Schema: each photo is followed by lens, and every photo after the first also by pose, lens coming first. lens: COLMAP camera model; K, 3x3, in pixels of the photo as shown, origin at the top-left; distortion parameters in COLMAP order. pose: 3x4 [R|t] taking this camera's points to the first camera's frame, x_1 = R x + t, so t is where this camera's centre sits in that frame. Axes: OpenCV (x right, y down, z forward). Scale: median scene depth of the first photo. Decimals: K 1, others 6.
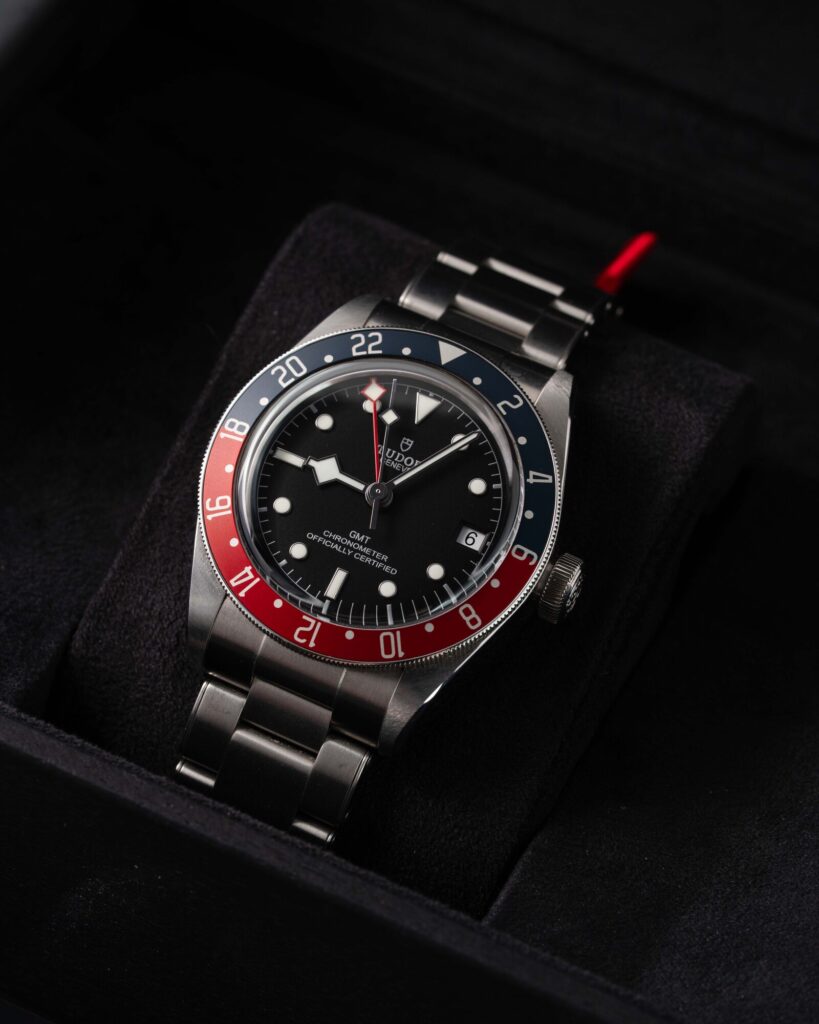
lens RADIAL K [[4180.9, 0, 410.1], [0, 4180.9, 511.3], [0, 0, 1]] dist [-0.077180, 0.000000]
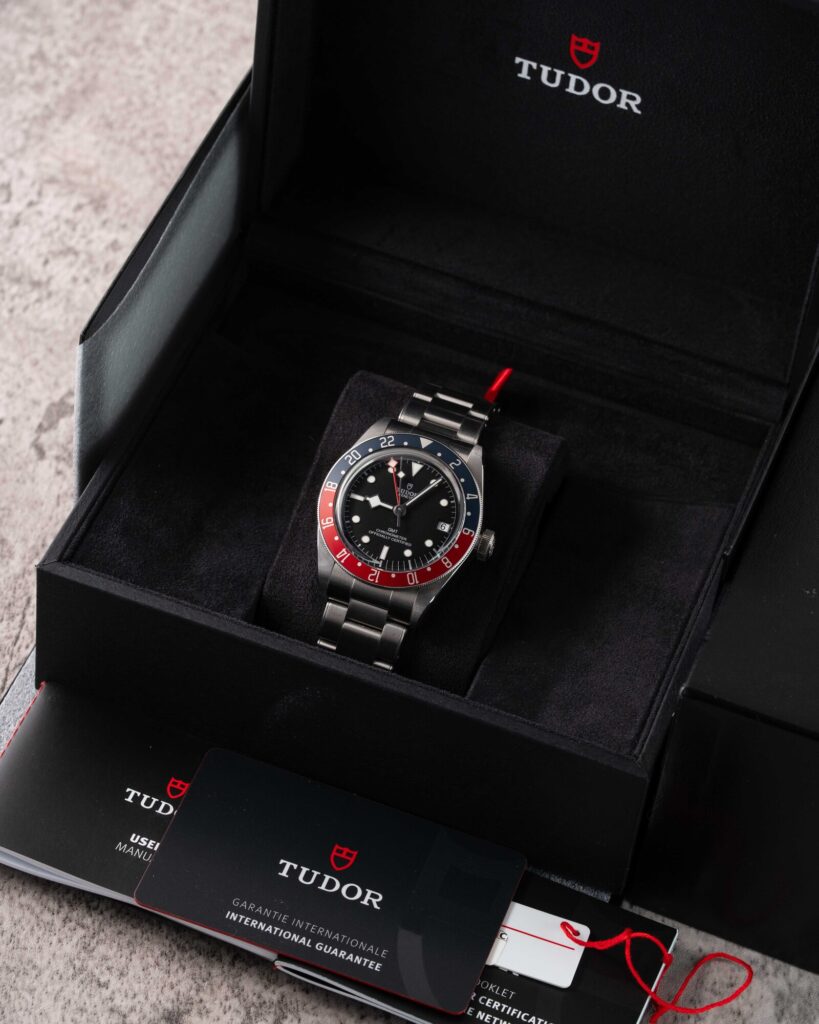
lens RADIAL K [[4180.9, 0, 409.2], [0, 4180.9, 512.1], [0, 0, 1]] dist [-0.077180, 0.000000]
pose [[0.995252, -0.089728, 0.037708, -0.084724], [0.088518, 0.995540, 0.032627, -0.073775], [-0.040468, -0.029134, 0.998756, -1.185676]]
